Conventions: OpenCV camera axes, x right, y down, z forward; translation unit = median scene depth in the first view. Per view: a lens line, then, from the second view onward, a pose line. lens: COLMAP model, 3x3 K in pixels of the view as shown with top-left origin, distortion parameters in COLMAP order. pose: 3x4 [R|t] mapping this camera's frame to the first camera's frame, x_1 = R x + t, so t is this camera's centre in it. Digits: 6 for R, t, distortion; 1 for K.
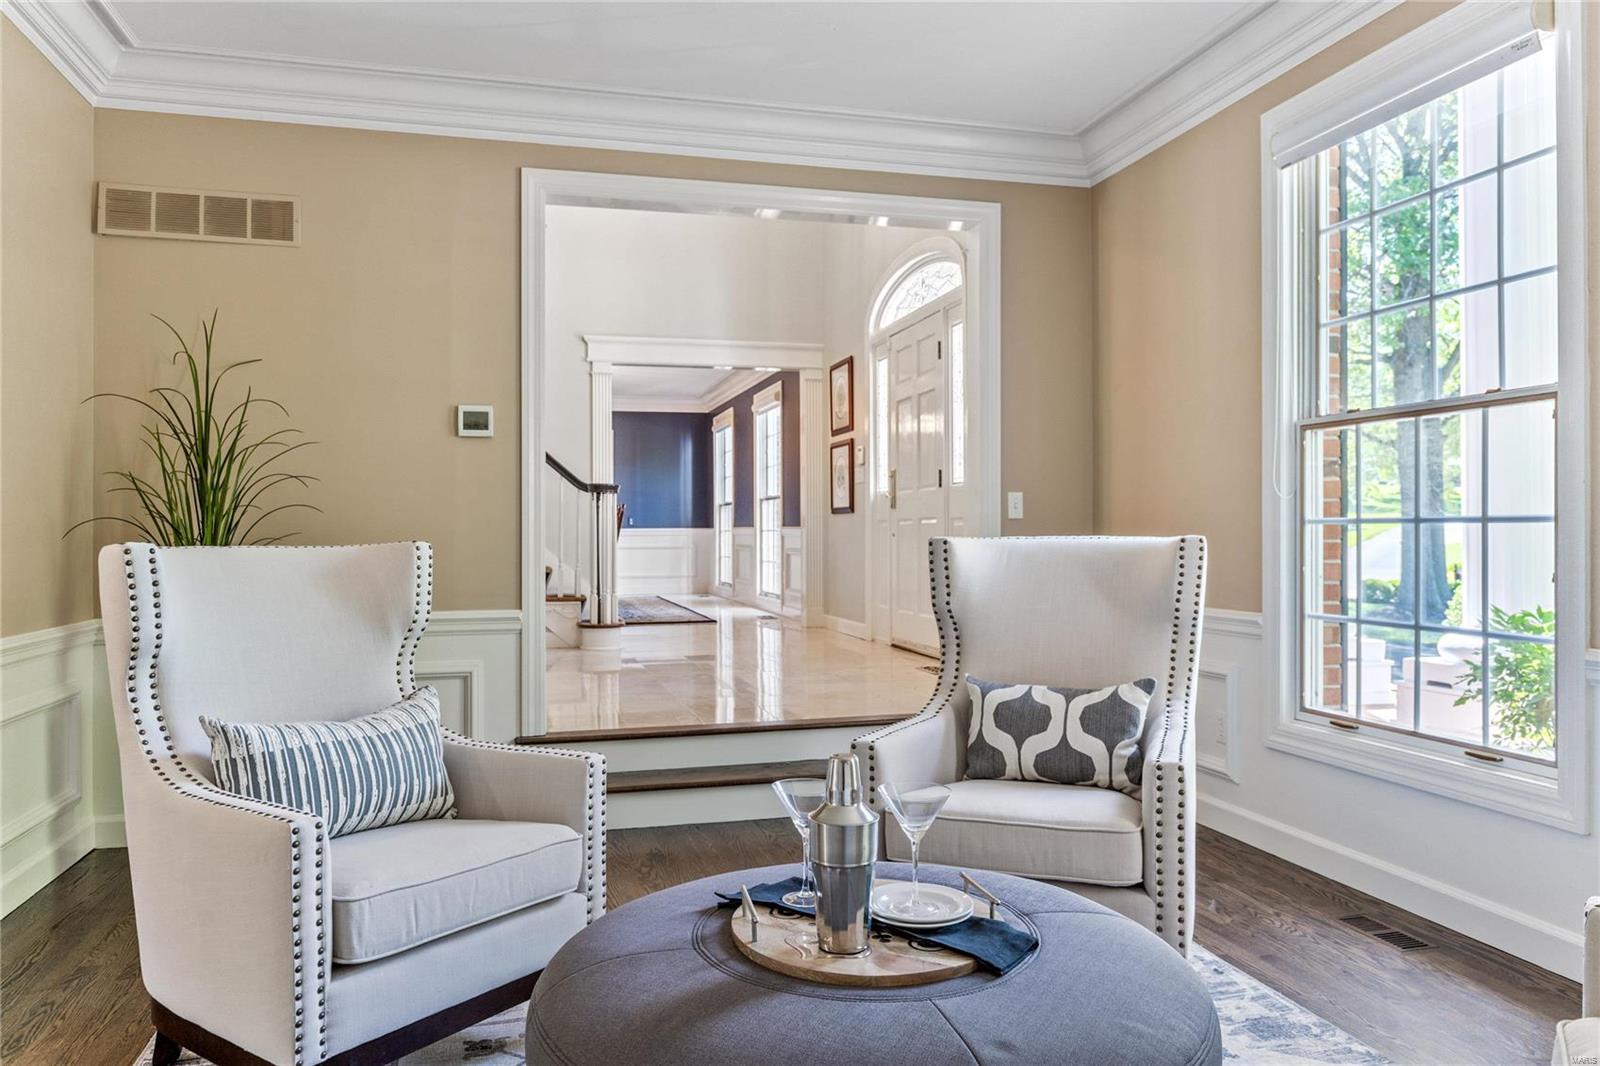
lens RADIAL K [[1092.5, 0, 800.4], [0, 1092.5, 529.7], [0, 0, 1]] dist [0.001432, -0.010994]
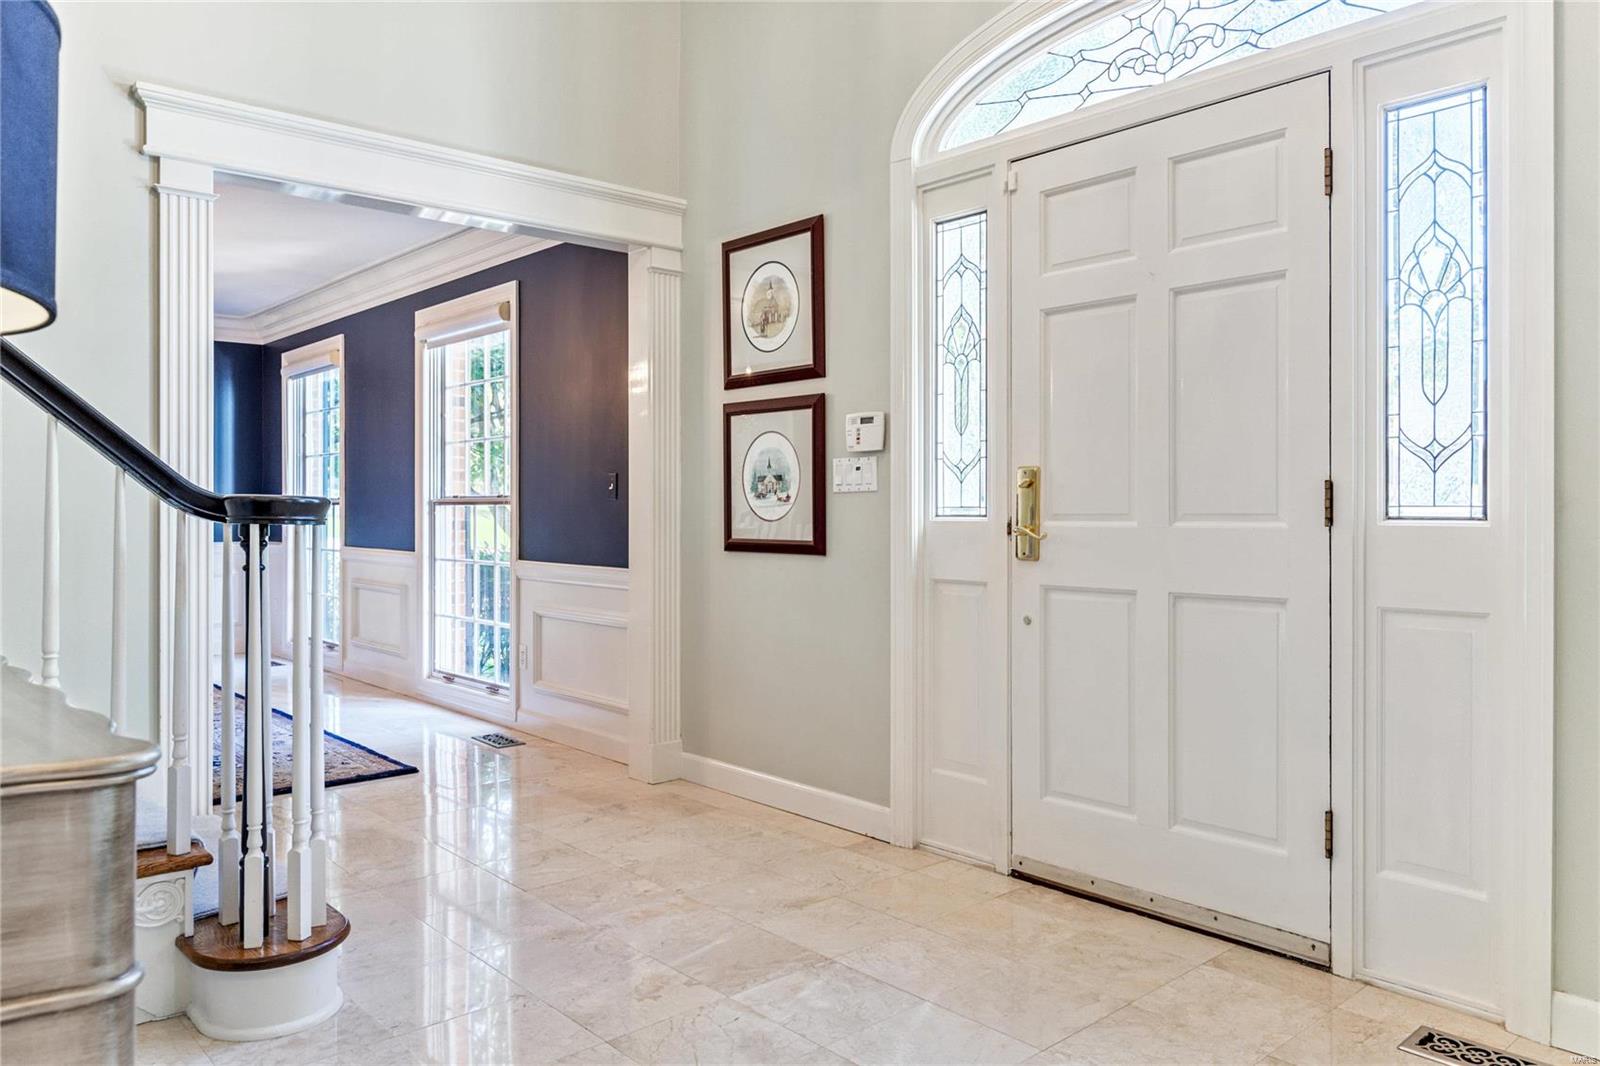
lens RADIAL K [[1092.5, 0, 774.8], [0, 1092.5, 503.9], [0, 0, 1]] dist [0.001432, -0.010994]
pose [[0.892333, 0.004104, 0.451359, -0.174525], [-0.003396, 0.999991, -0.002379, -0.035102], [-0.451365, 0.000590, 0.892339, 0.582056]]
